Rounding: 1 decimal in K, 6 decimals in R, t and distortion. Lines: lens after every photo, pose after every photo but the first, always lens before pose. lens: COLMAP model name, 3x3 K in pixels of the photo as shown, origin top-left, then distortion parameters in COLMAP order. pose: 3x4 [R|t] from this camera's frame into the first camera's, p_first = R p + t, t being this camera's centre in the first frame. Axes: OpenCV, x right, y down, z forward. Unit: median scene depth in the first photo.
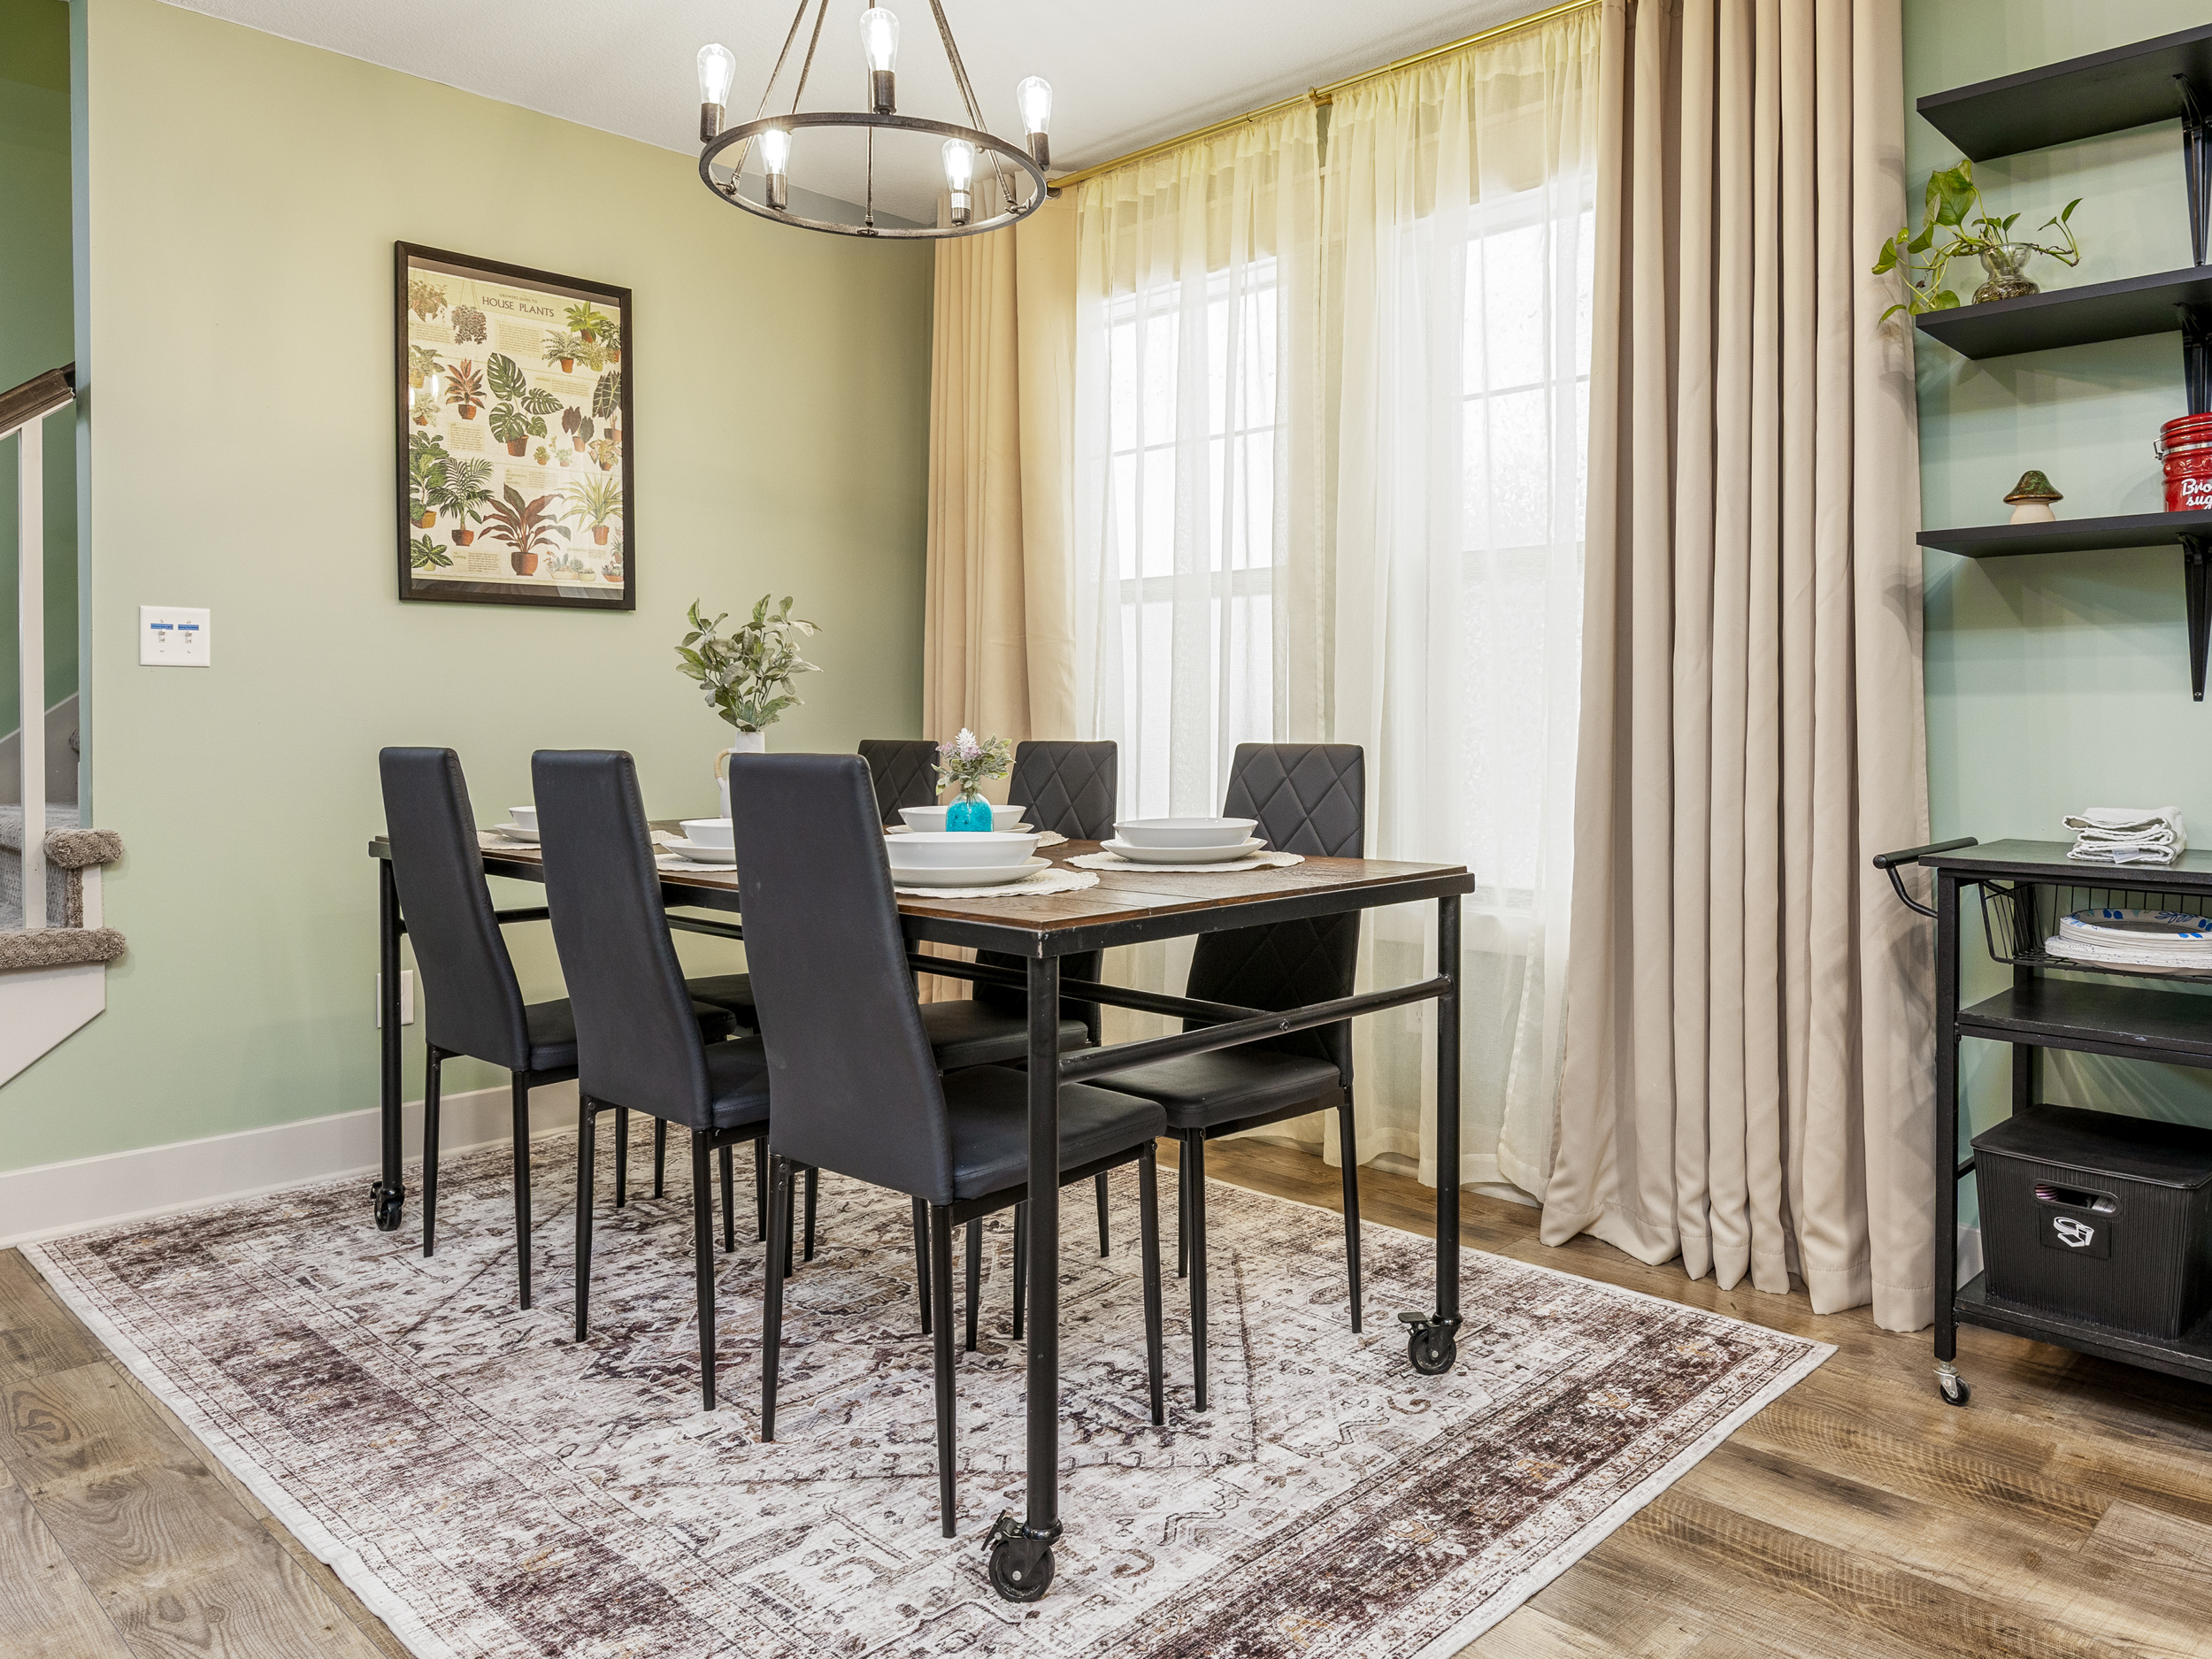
lens RADIAL K [[1566.6, 0, 1105.2], [0, 1566.6, 814.1], [0, 0, 1]] dist [-0.004155, -0.002976]
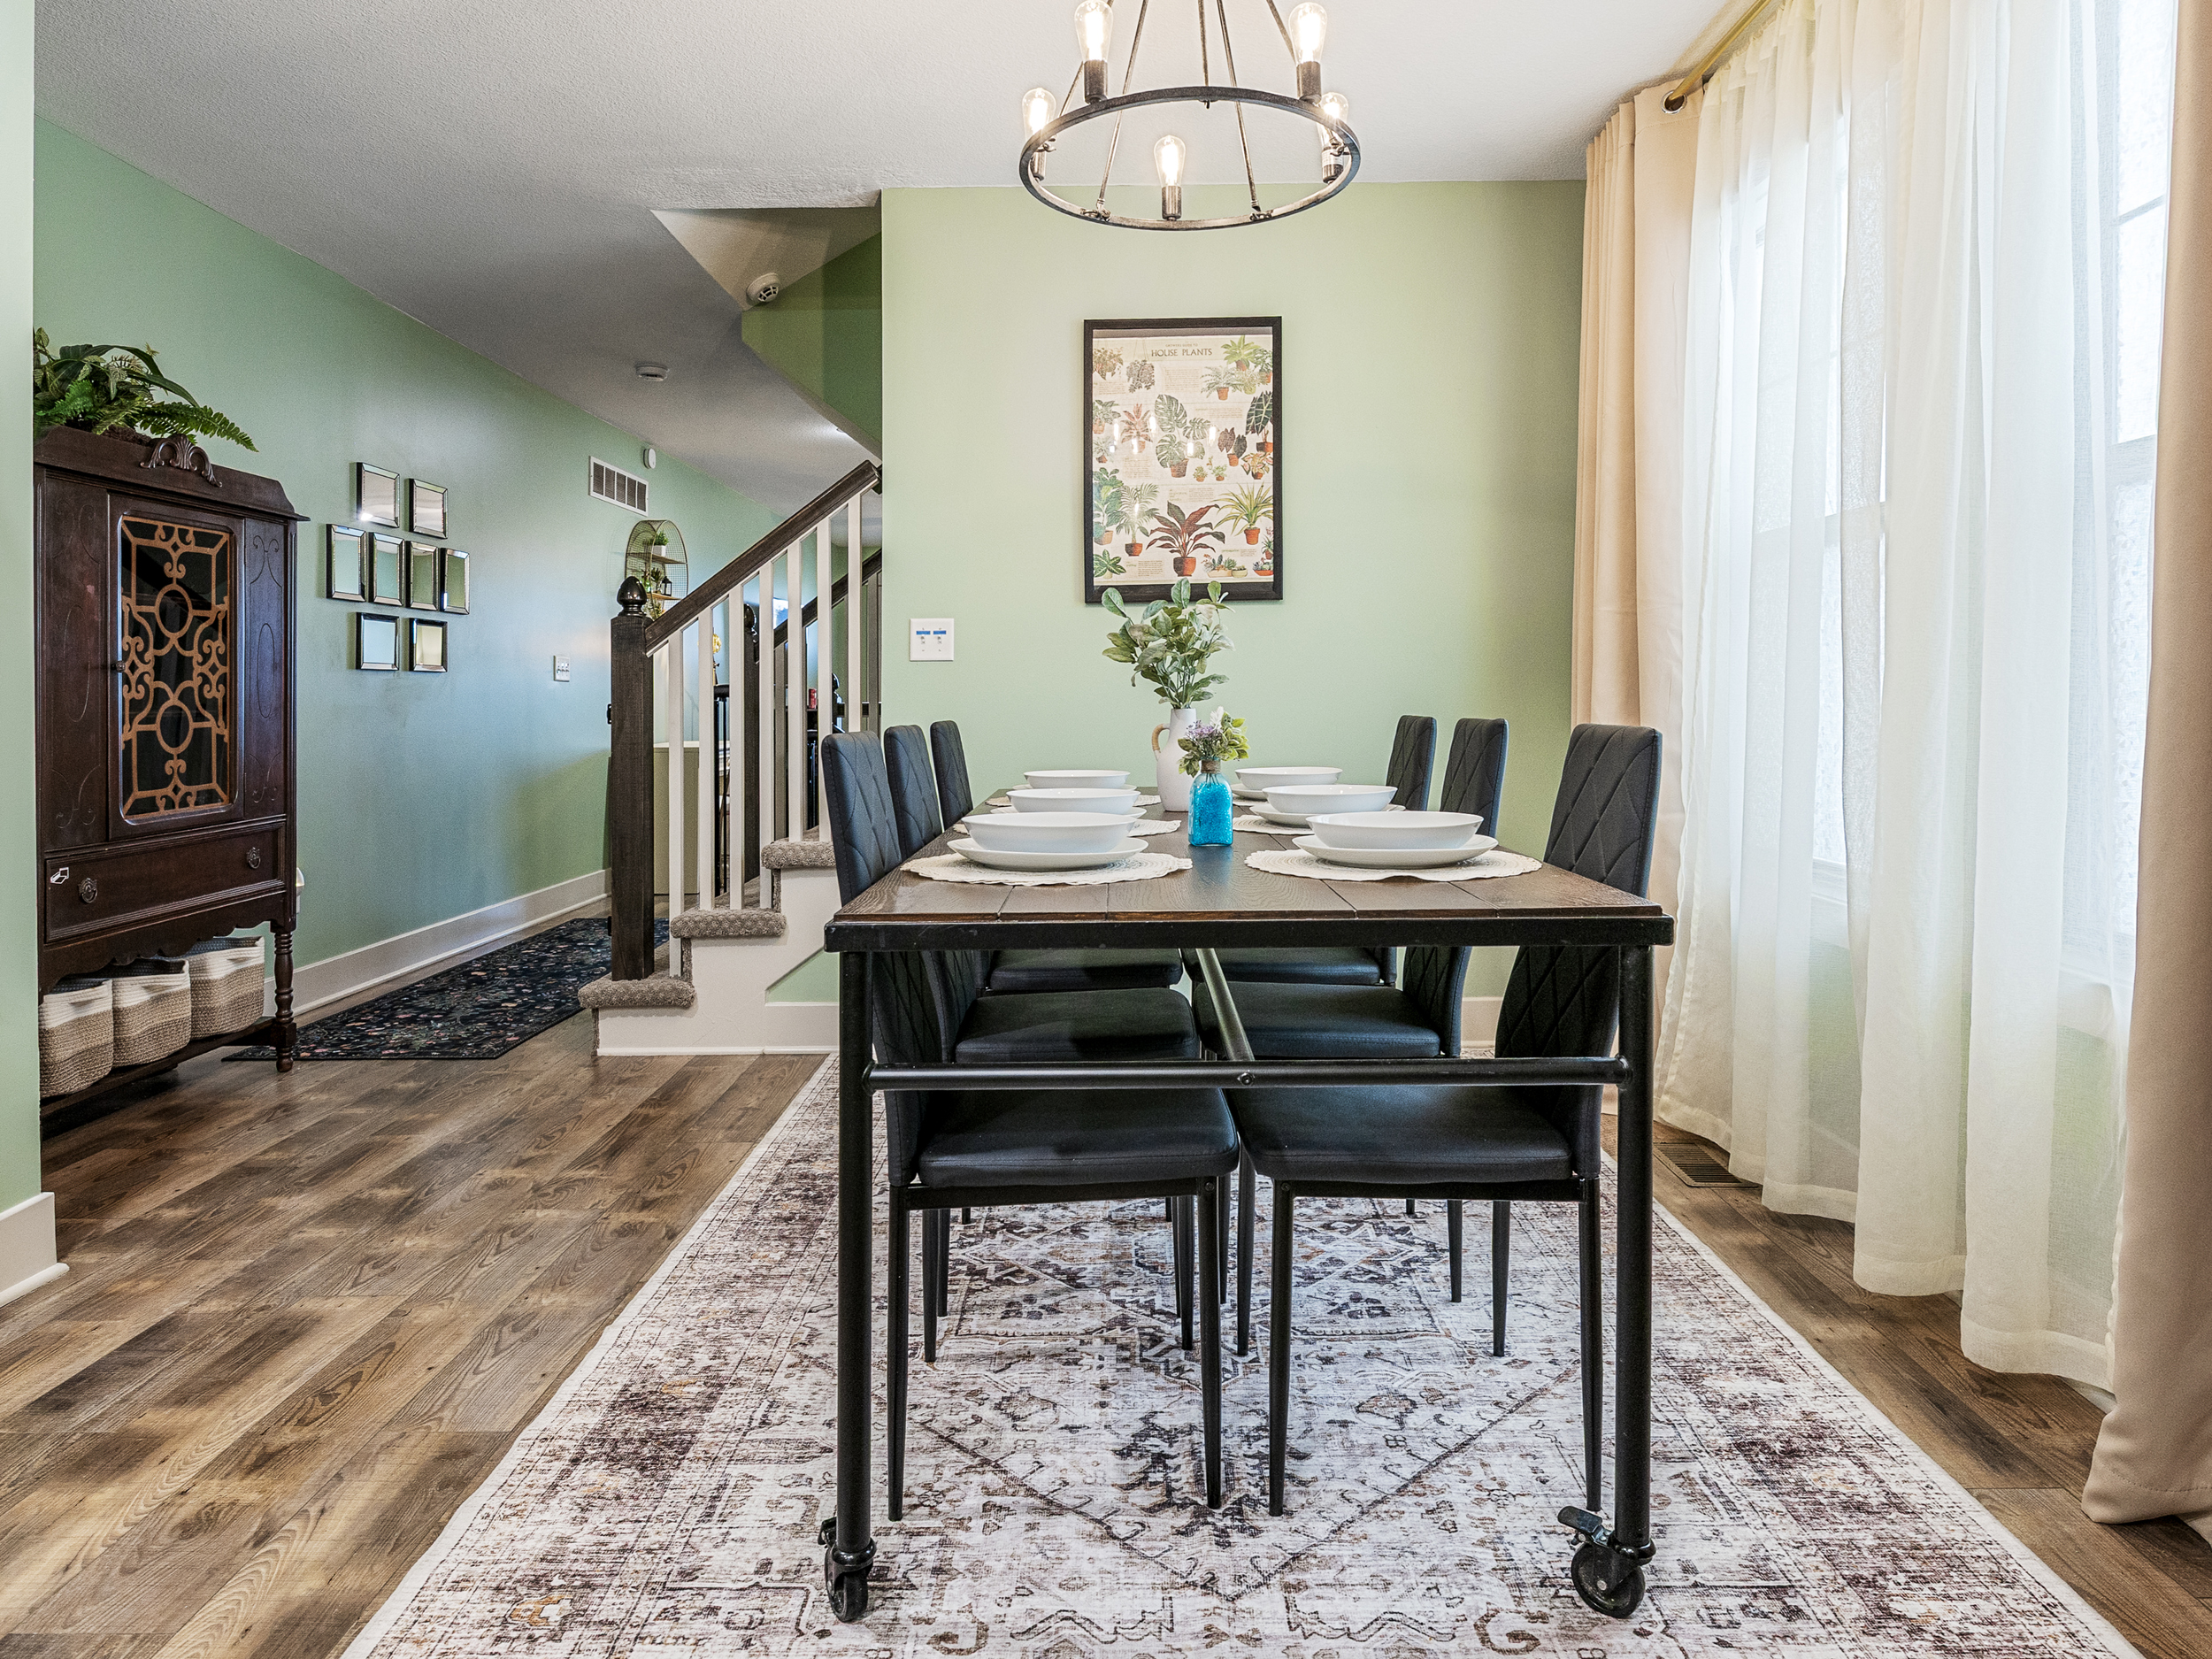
lens RADIAL K [[1299.4, 0, 1107.8], [0, 1299.4, 756.6], [0, 0, 1]] dist [-0.001000, -0.000528]
pose [[0.687939, 0.027745, -0.725238, 0.326387], [-0.035259, 0.999367, 0.004786, -0.018290], [0.724912, 0.022279, 0.688481, 0.290531]]
